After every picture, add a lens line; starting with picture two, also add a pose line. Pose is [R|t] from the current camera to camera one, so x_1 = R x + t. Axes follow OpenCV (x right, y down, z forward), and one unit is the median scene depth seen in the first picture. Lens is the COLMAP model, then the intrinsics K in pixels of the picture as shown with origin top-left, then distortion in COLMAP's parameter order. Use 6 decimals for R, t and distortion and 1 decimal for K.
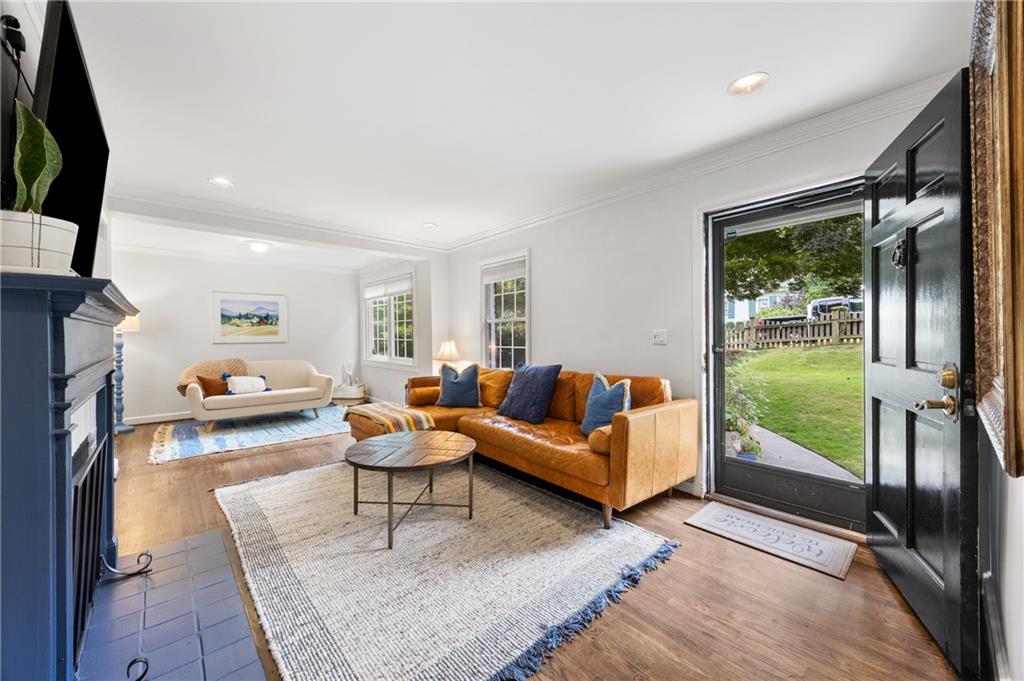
lens RADIAL K [[386.0, 0, 513.2], [0, 386.0, 341.1], [0, 0, 1]] dist [-0.000199, 0.000047]
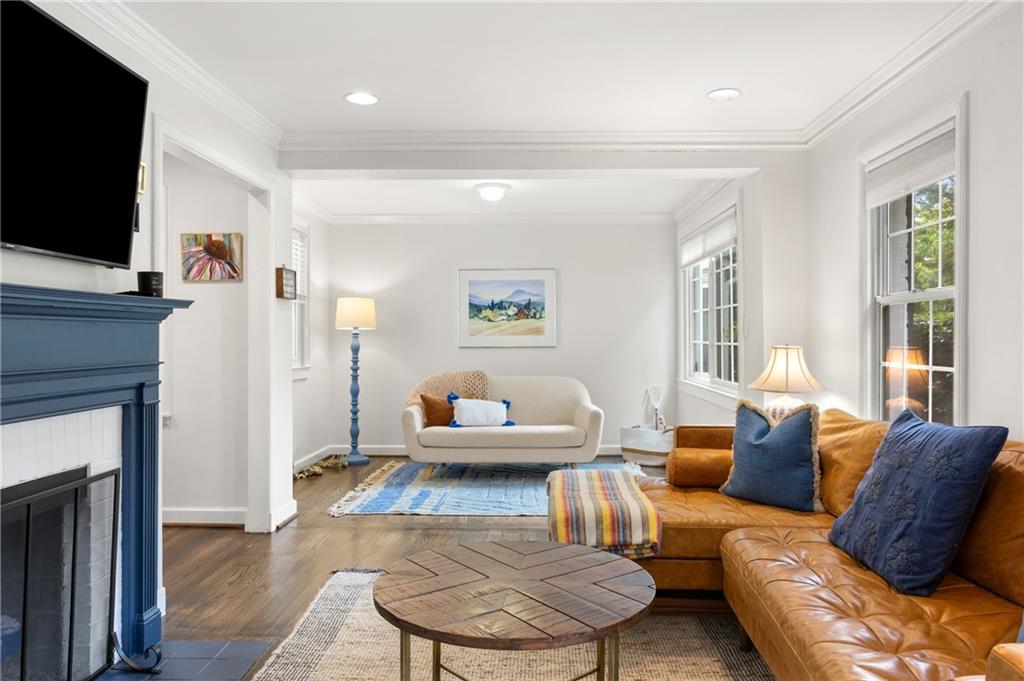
lens RADIAL K [[707.6, 0, 521.2], [0, 707.6, 340.5], [0, 0, 1]] dist [-0.005468, -0.000168]
pose [[0.731205, 0.005669, -0.682135, 0.195972], [-0.010525, 0.999940, -0.002973, -0.004133], [0.682077, 0.009353, 0.731221, 0.249381]]
